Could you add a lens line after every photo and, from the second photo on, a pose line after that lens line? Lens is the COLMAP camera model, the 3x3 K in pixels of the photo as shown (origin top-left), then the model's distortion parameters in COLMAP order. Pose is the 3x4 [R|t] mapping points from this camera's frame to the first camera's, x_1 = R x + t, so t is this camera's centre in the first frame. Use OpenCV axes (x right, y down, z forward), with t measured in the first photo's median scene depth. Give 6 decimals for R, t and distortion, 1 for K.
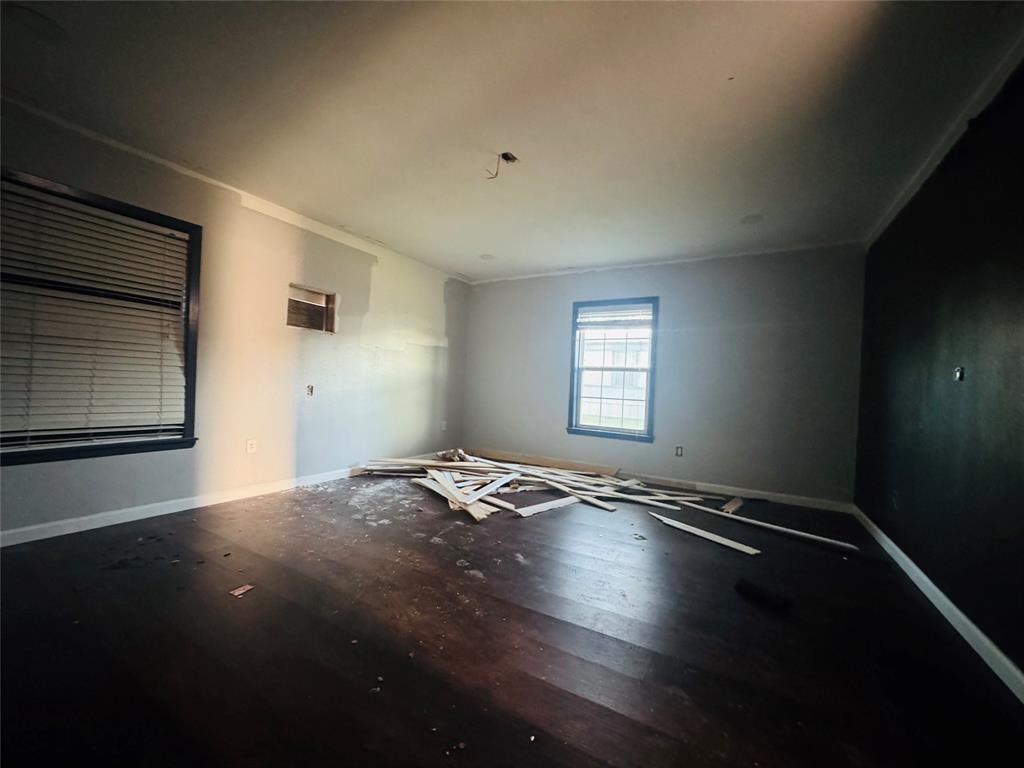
lens RADIAL K [[410.9, 0, 512.3], [0, 410.9, 383.1], [0, 0, 1]] dist [-0.002118, 0.000289]
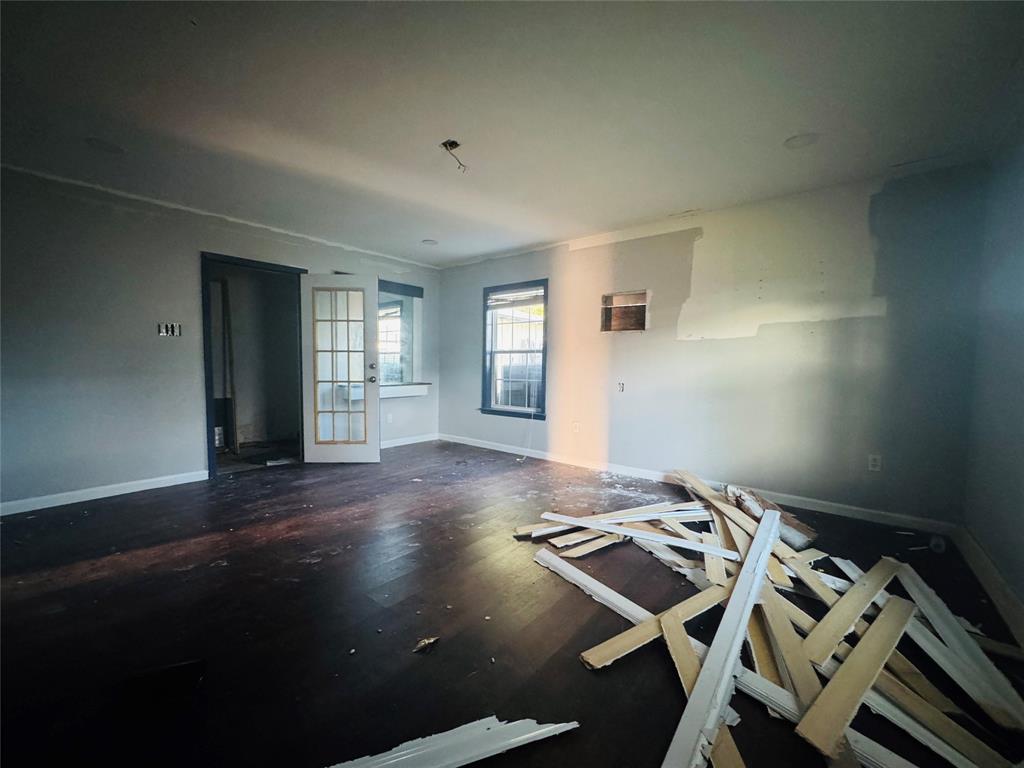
lens RADIAL K [[415.7, 0, 510.2], [0, 415.7, 380.0], [0, 0, 1]] dist [-0.000942, 0.000036]
pose [[-0.154006, -0.004708, -0.988059, 0.646144], [-0.015095, 0.999883, -0.002412, 0.005669], [0.987955, 0.014544, -0.154059, 0.885271]]
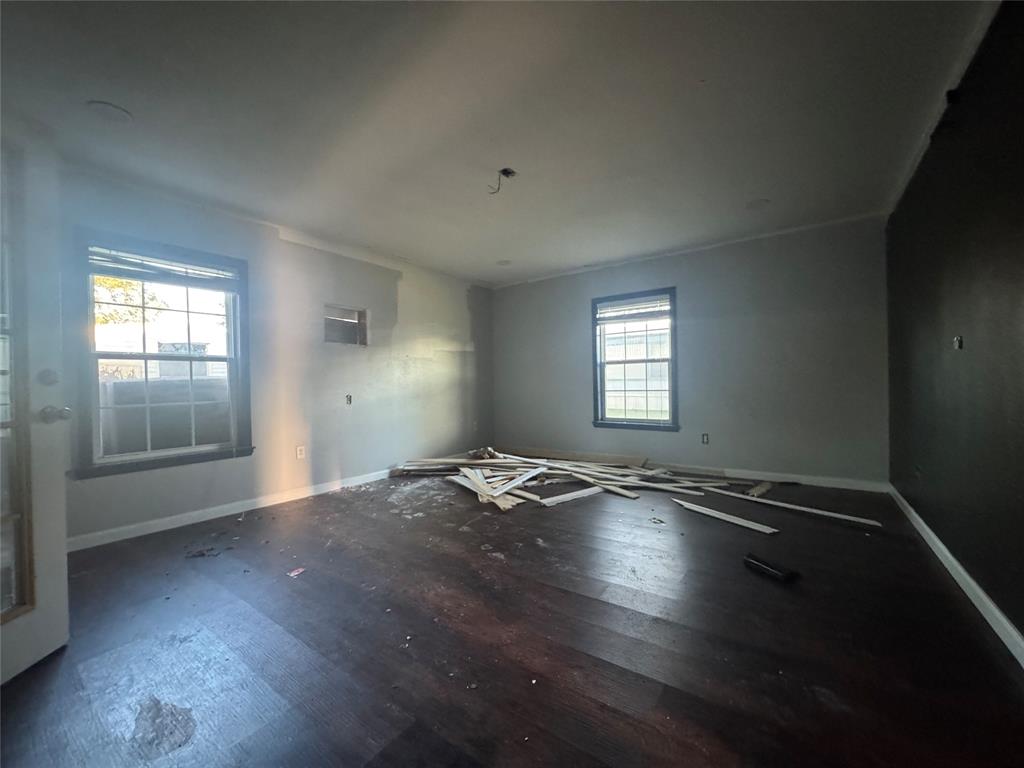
lens RADIAL K [[410.9, 0, 512.3], [0, 410.9, 383.1], [0, 0, 1]] dist [-0.002118, 0.000289]
pose [[0.993640, -0.063014, -0.093316, 0.046946], [0.062868, 0.998012, -0.004512, 0.006210], [0.093415, -0.001383, 0.995626, -0.051767]]
